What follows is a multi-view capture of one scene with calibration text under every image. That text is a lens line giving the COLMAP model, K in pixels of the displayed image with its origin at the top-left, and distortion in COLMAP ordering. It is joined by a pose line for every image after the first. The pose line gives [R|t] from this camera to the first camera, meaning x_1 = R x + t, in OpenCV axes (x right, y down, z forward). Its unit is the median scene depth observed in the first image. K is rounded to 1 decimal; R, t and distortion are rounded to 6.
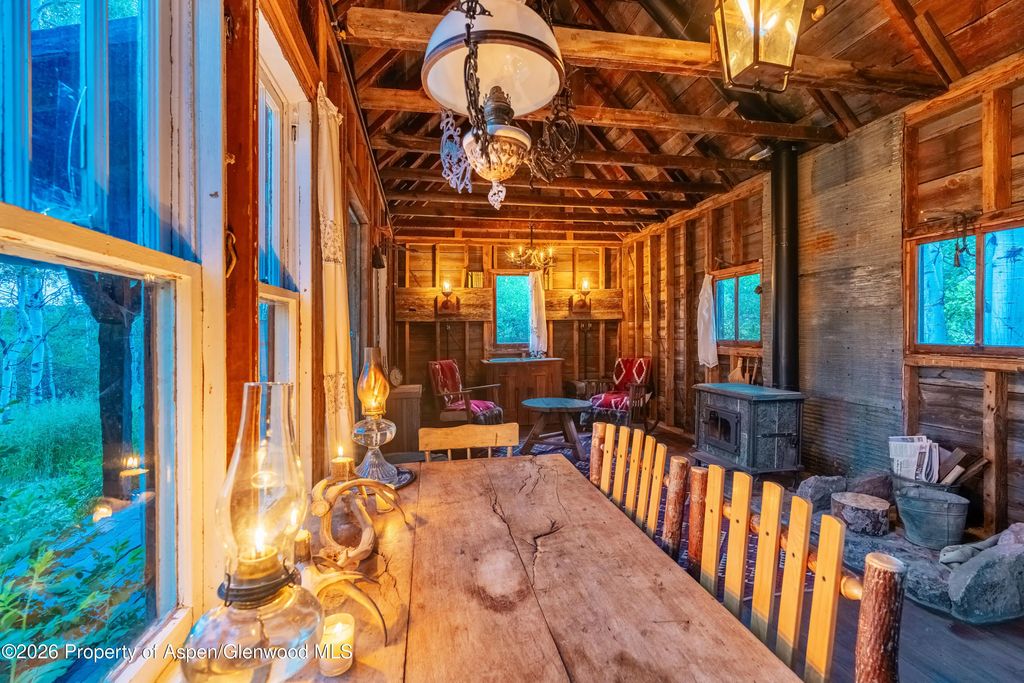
lens RADIAL K [[449.6, 0, 498.5], [0, 449.6, 336.1], [0, 0, 1]] dist [0.000690, 0.000071]
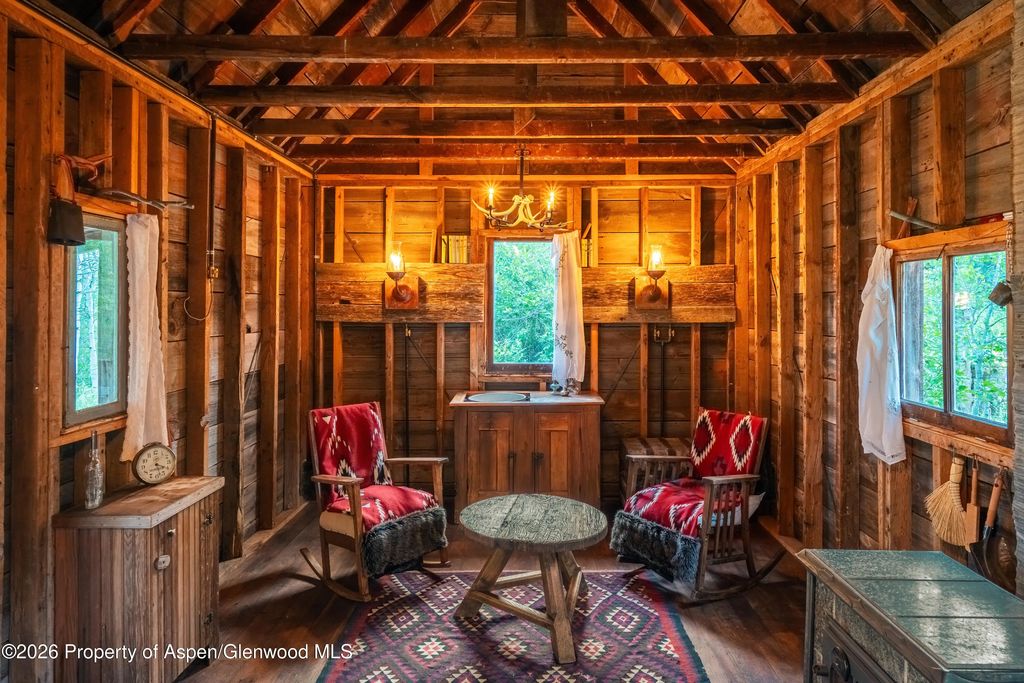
lens RADIAL K [[626.9, 0, 512.6], [0, 626.9, 295.8], [0, 0, 1]] dist [-0.002166, -0.001610]
pose [[0.981693, 0.013542, -0.189986, 0.170703], [-0.018250, 0.999568, -0.023052, -0.051219], [0.189592, 0.026097, 0.981516, 0.252086]]
